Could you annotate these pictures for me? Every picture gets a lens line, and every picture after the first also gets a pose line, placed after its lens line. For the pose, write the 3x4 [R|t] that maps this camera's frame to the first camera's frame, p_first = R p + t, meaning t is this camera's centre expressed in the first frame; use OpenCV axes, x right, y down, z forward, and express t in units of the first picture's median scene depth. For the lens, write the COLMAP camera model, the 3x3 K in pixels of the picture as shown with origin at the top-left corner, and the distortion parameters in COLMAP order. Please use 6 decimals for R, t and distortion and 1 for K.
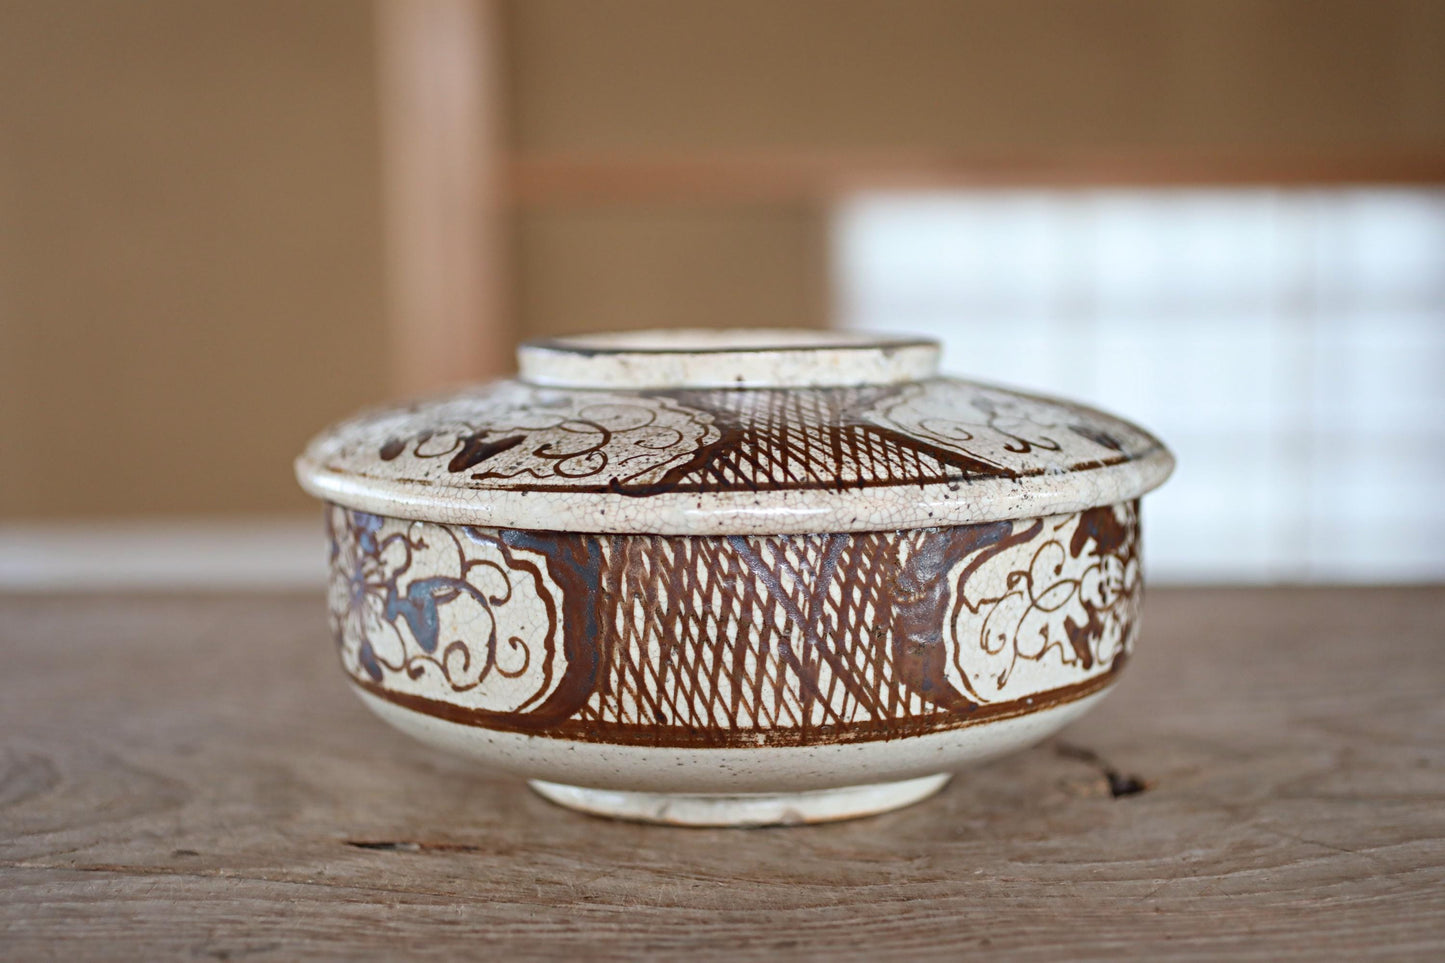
lens RADIAL K [[2159.2, 0, 740.1], [0, 2159.2, 480.1], [0, 0, 1]] dist [-0.026802, 0.248875]
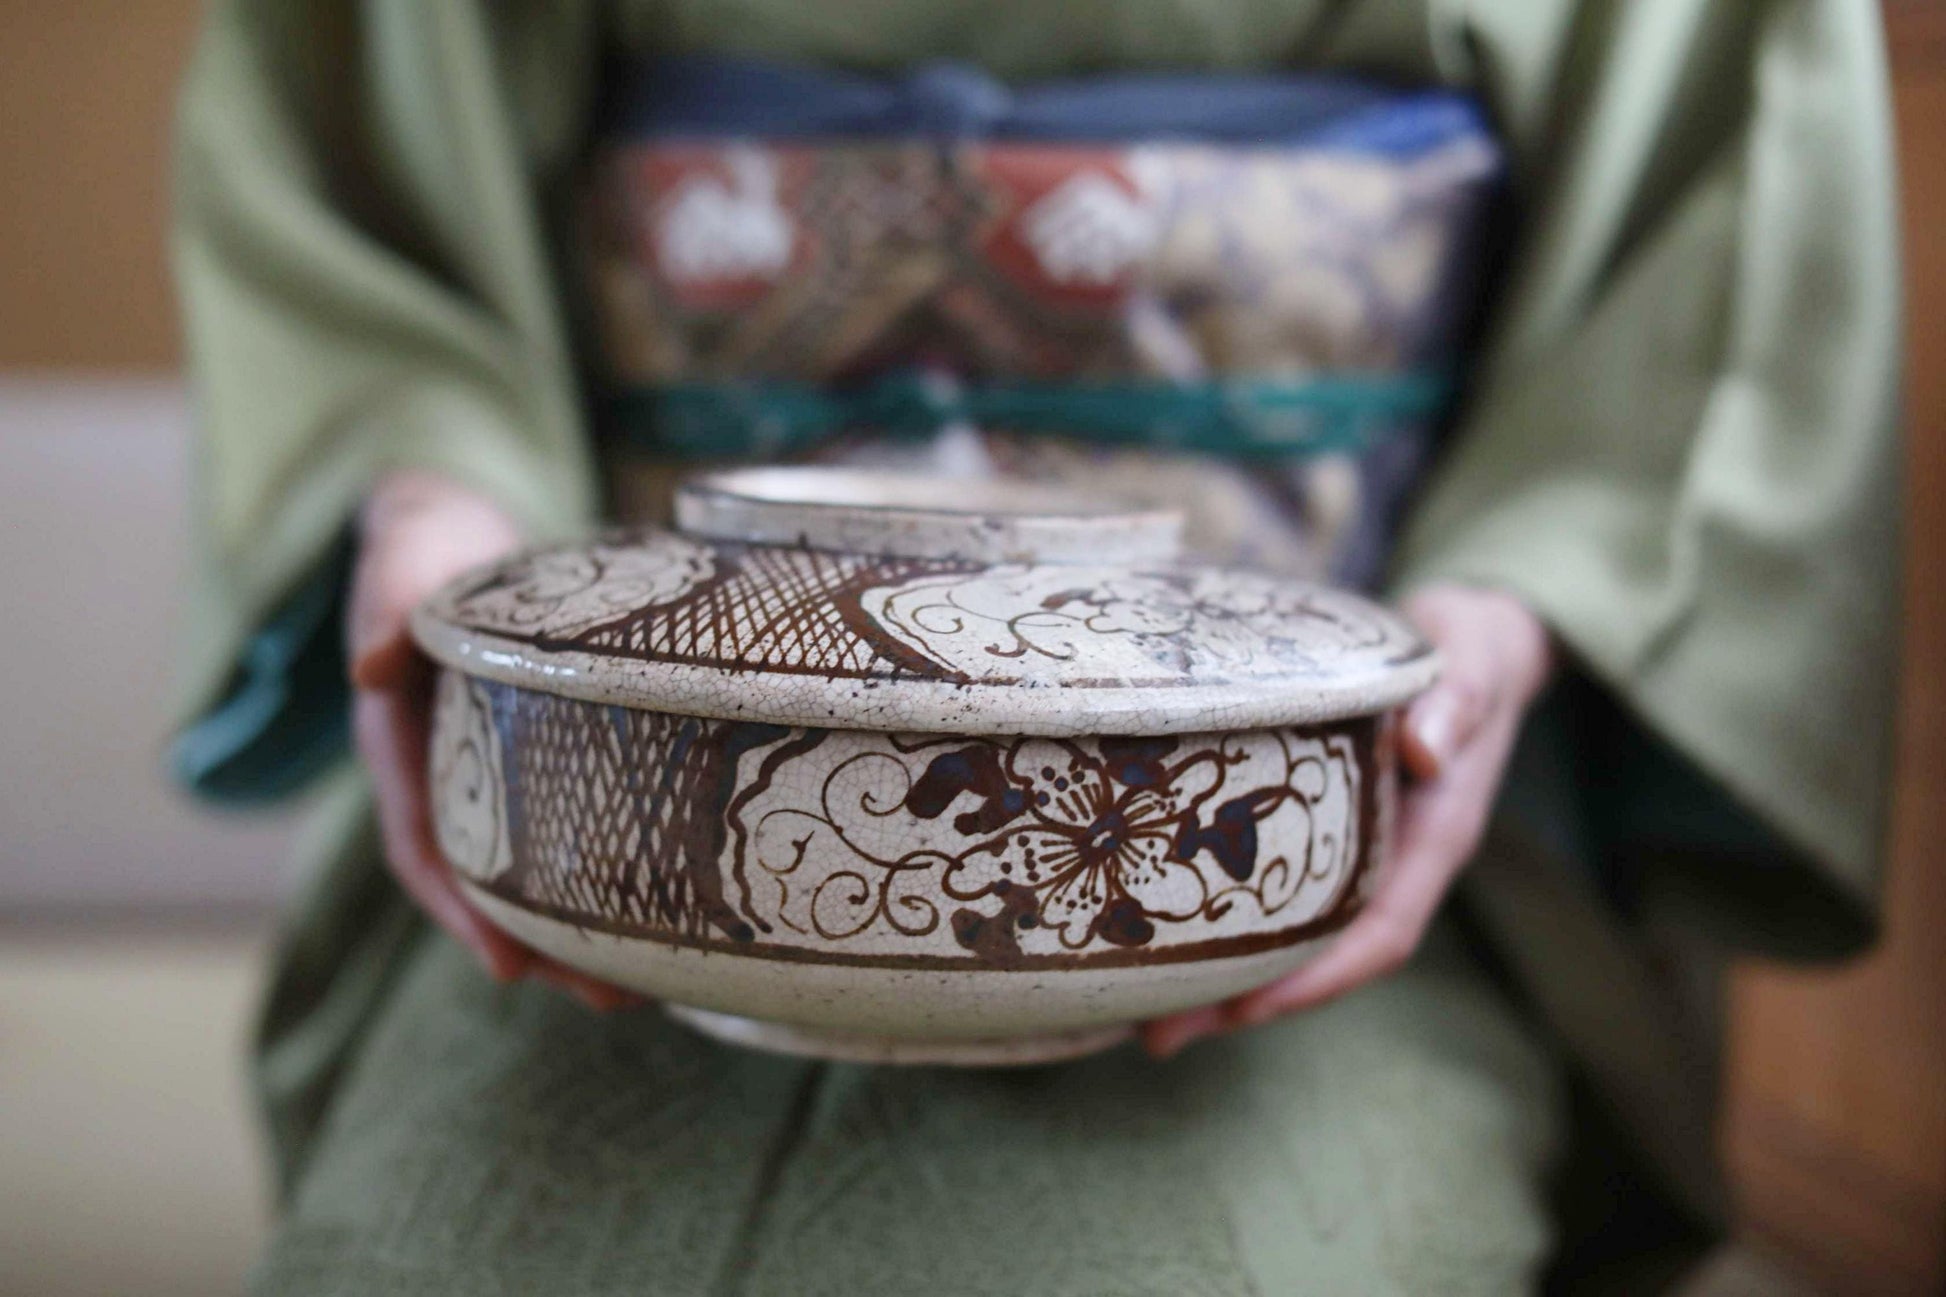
lens RADIAL K [[2907.8, 0, 996.7], [0, 2907.8, 646.7], [0, 0, 1]] dist [-0.026802, 0.248875]
pose [[0.867601, 0.115040, -0.483771, 0.690097], [-0.113103, 0.993025, 0.033299, -0.055011], [0.484227, 0.025826, 0.874561, 0.027804]]
